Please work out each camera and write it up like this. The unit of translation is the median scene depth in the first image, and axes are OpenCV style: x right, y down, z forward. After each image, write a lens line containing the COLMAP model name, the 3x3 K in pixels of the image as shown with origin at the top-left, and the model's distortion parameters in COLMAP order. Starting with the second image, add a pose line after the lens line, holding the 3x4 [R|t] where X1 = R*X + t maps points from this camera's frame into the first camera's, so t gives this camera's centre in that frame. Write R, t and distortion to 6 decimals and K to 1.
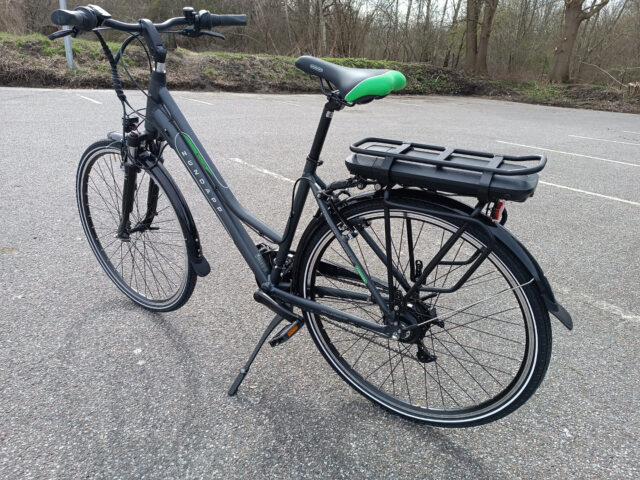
lens RADIAL K [[436.2, 0, 320.0], [0, 436.2, 240.0], [0, 0, 1]] dist [0.007362, -0.005705]
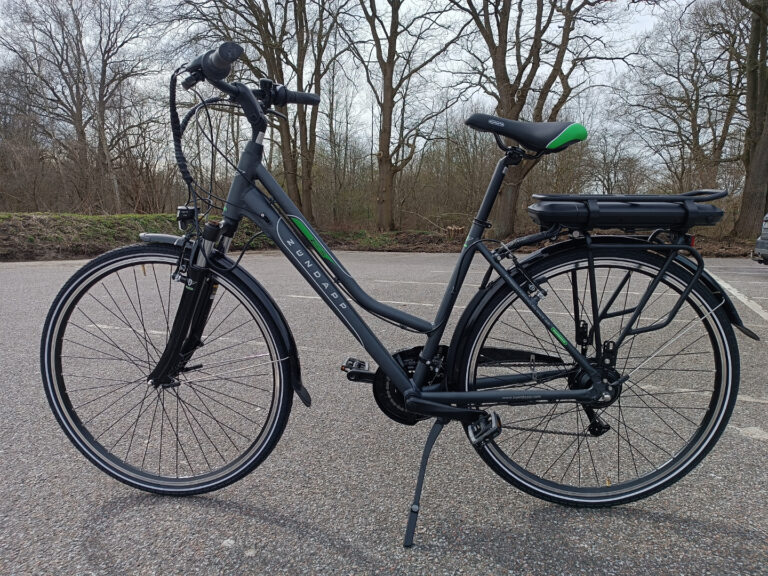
lens RADIAL K [[523.4, 0, 384.0], [0, 523.4, 288.0], [0, 0, 1]] dist [0.007362, -0.005705]
pose [[0.893785, -0.103493, 0.436392, -0.578993], [0.207004, 0.958365, -0.196689, 0.101606], [-0.397866, 0.266132, 0.877995, 0.122609]]
